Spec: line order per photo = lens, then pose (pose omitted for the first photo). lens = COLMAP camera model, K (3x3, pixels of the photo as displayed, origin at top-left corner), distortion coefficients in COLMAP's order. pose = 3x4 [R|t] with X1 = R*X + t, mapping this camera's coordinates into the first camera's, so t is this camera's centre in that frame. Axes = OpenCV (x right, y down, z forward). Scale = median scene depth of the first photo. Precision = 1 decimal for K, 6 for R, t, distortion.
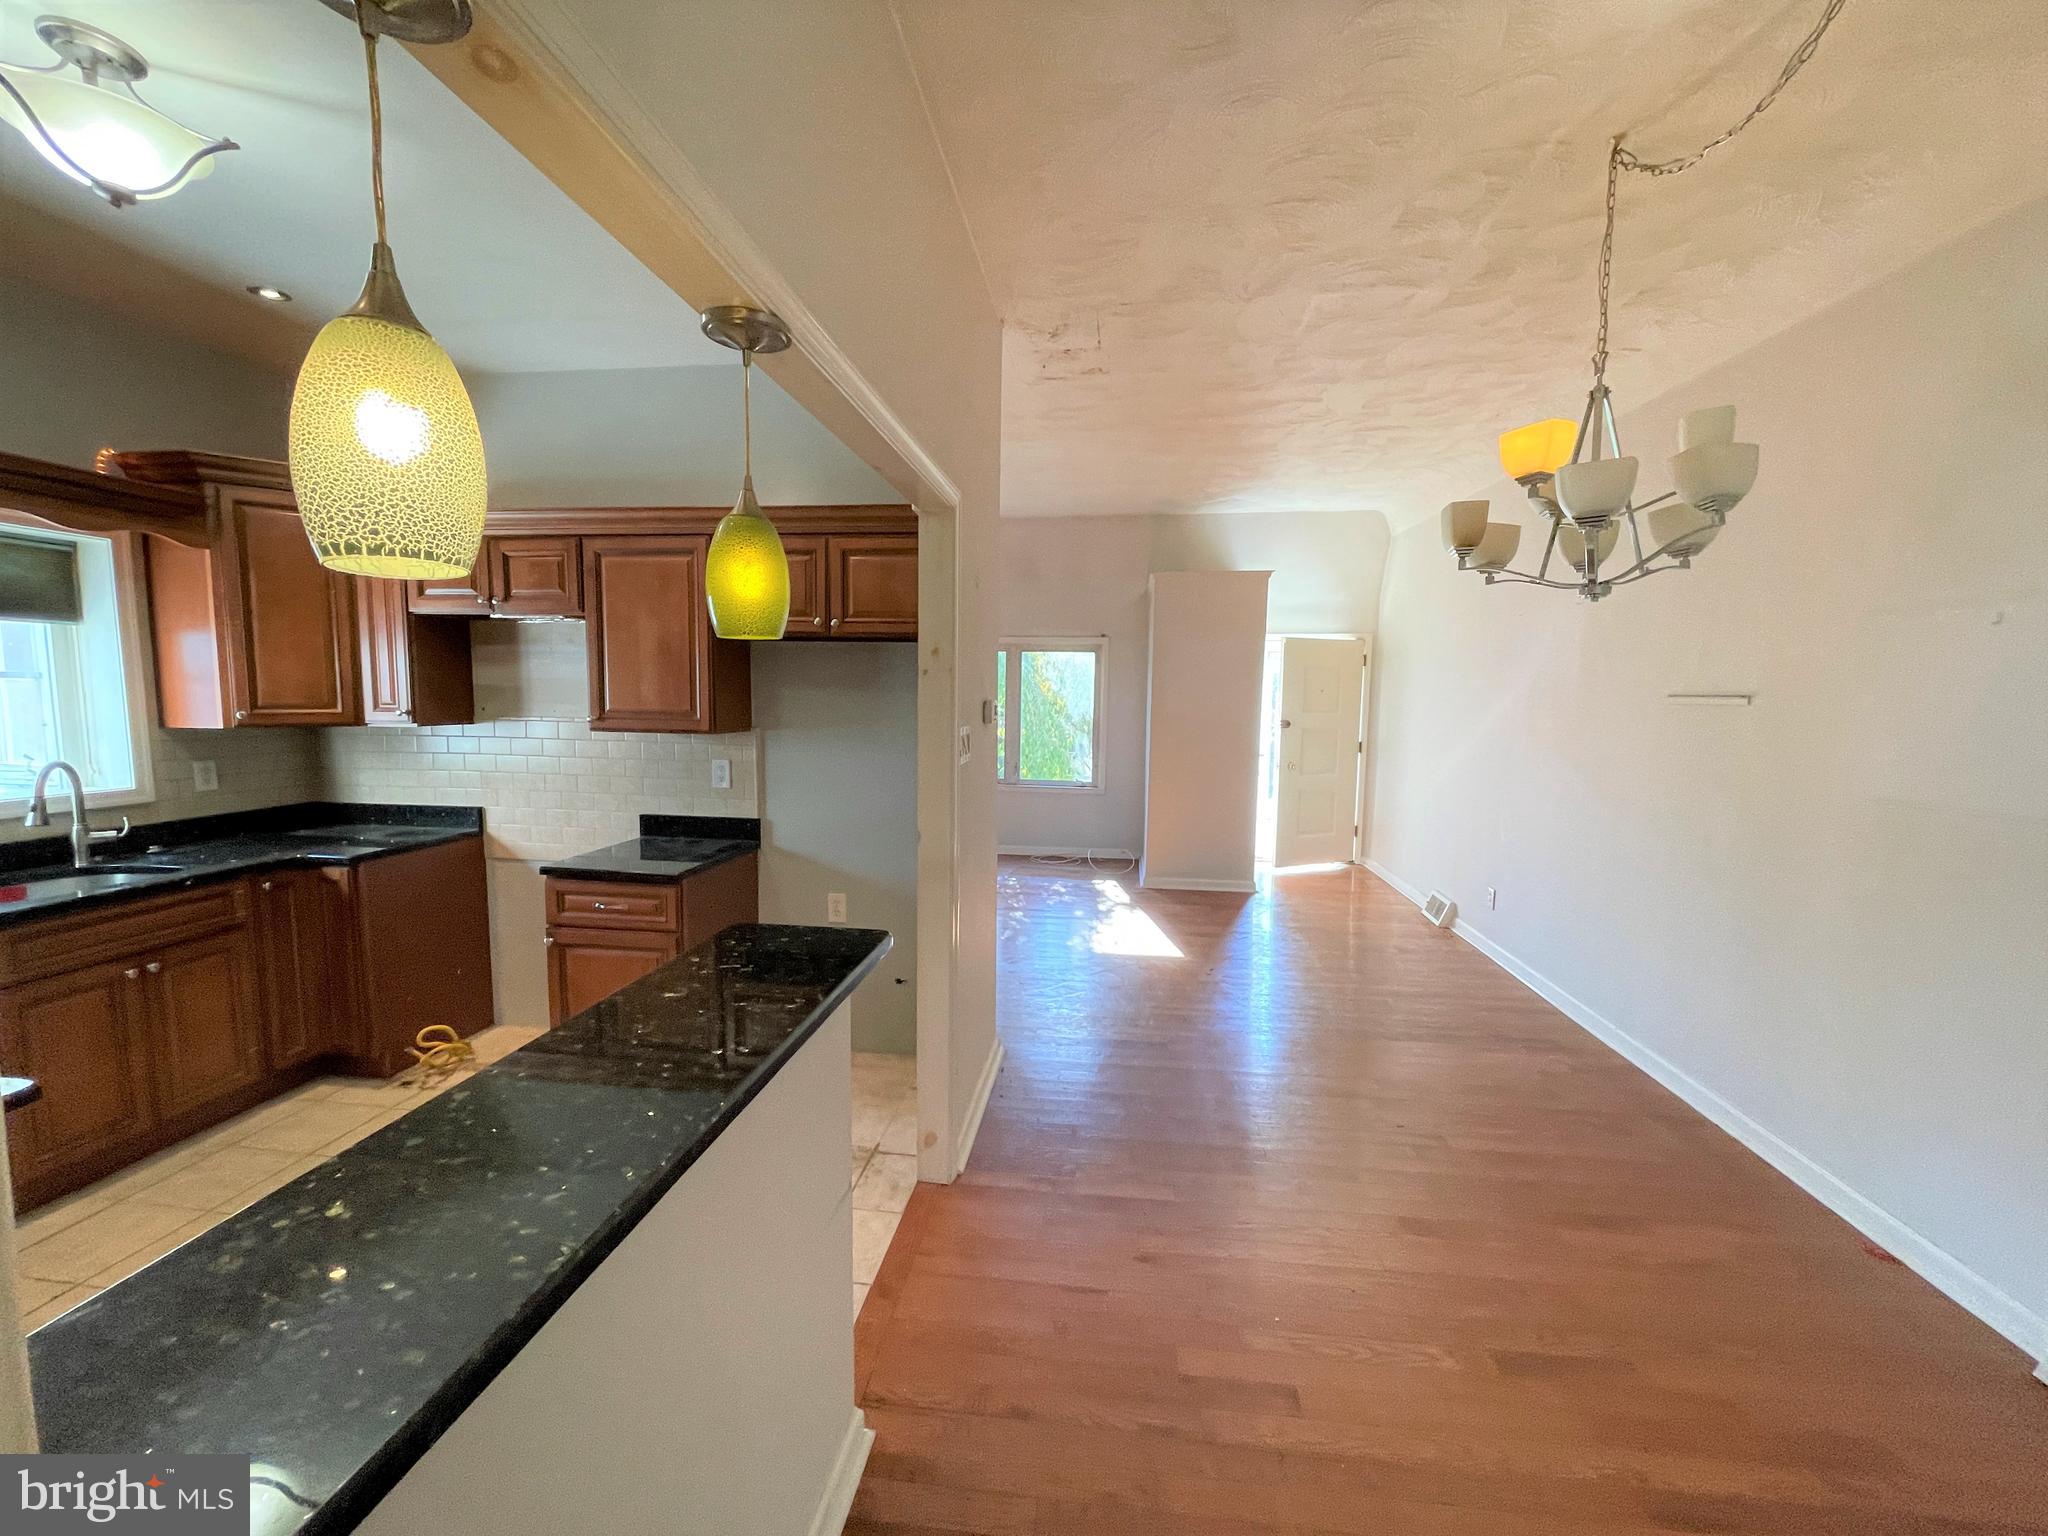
lens RADIAL K [[826.1, 0, 1024.0], [0, 826.1, 768.0], [0, 0, 1]] dist [-0.005517, -0.000214]
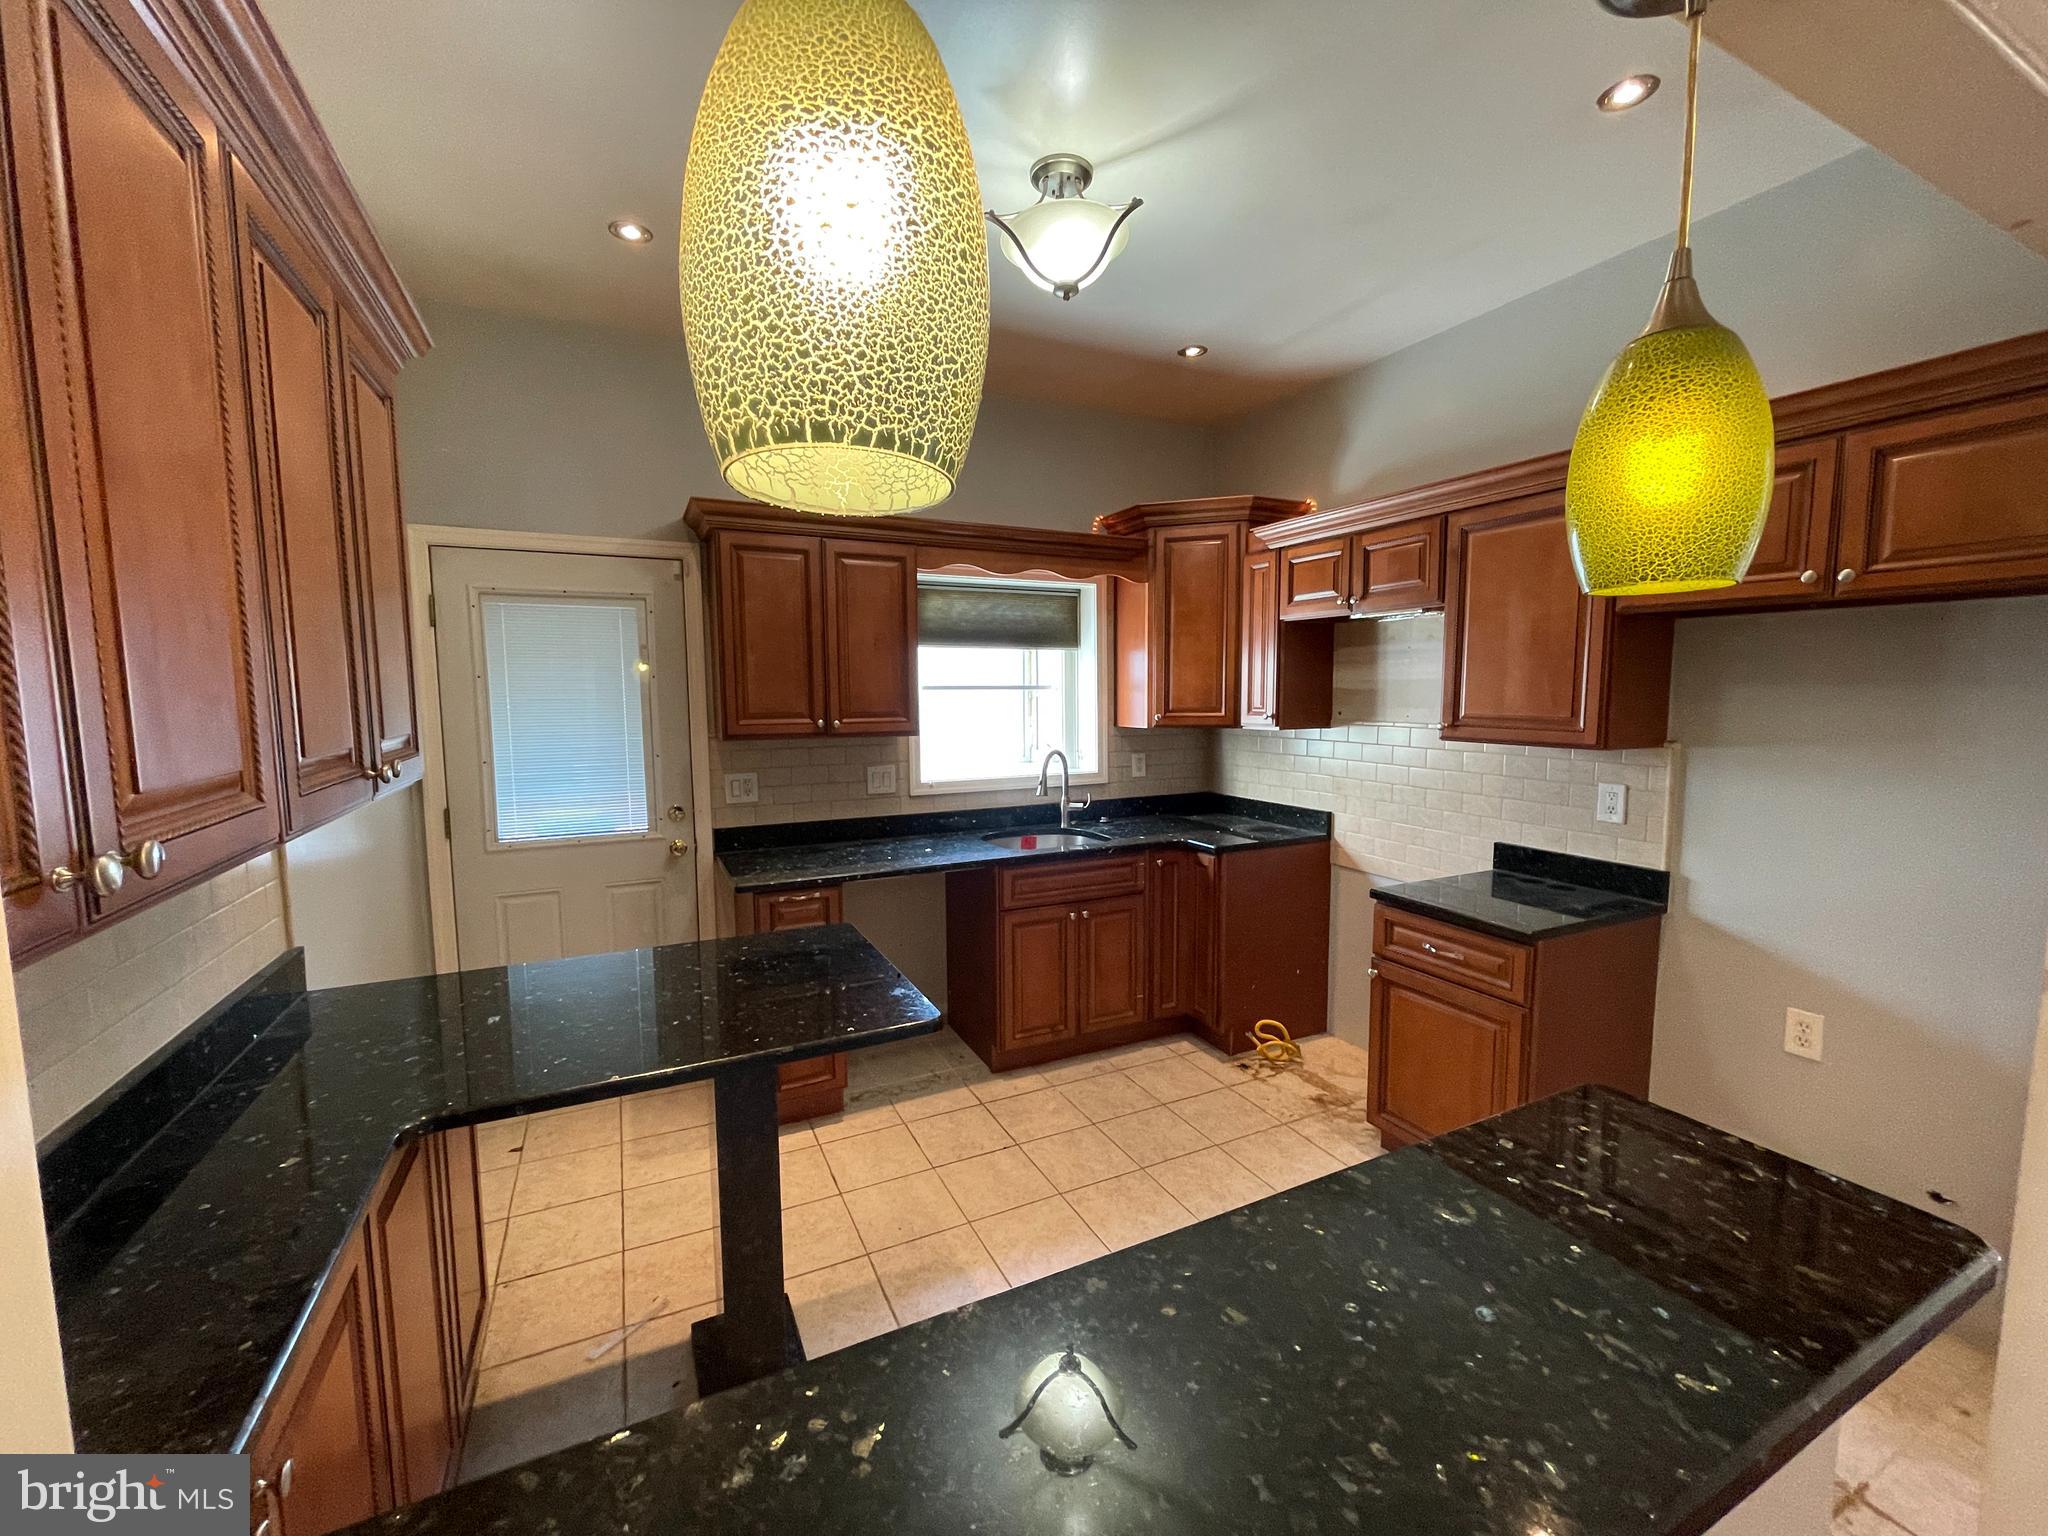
lens RADIAL K [[820.6, 0, 1024.0], [0, 820.6, 768.0], [0, 0, 1]] dist [-0.001757, -0.000292]
pose [[0.550076, 0.062499, -0.832773, -0.050706], [-0.062619, 0.997475, 0.033497, -0.017634], [0.832764, 0.033722, 0.552600, 0.168458]]
